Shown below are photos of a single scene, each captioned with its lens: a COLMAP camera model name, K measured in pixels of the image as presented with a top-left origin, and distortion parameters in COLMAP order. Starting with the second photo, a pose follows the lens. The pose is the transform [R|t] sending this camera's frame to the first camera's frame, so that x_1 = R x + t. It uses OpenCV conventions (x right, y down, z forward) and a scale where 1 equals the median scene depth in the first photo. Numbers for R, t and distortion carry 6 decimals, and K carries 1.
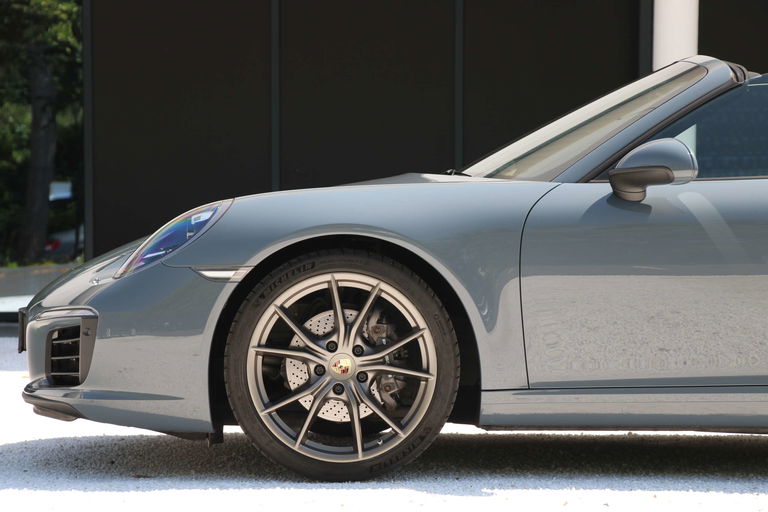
lens RADIAL K [[3080.0, 0, 378.5], [0, 3080.0, 254.1], [0, 0, 1]] dist [1.063445, 0.000000]
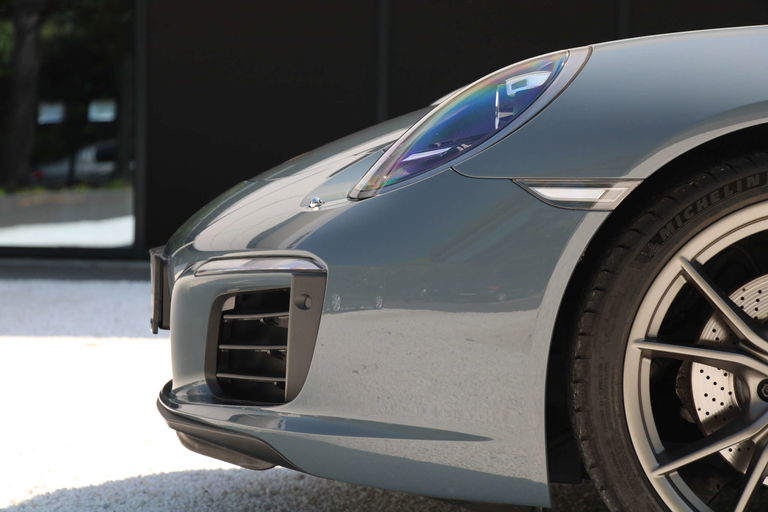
lens RADIAL K [[3080.0, 0, 384.1], [0, 3080.0, 261.1], [0, 0, 1]] dist [1.063445, 0.000000]
pose [[0.999775, 0.019411, 0.008509, -0.085024], [-0.019605, 0.999535, 0.023364, 0.006119], [-0.008051, -0.023525, 0.999691, 0.492139]]
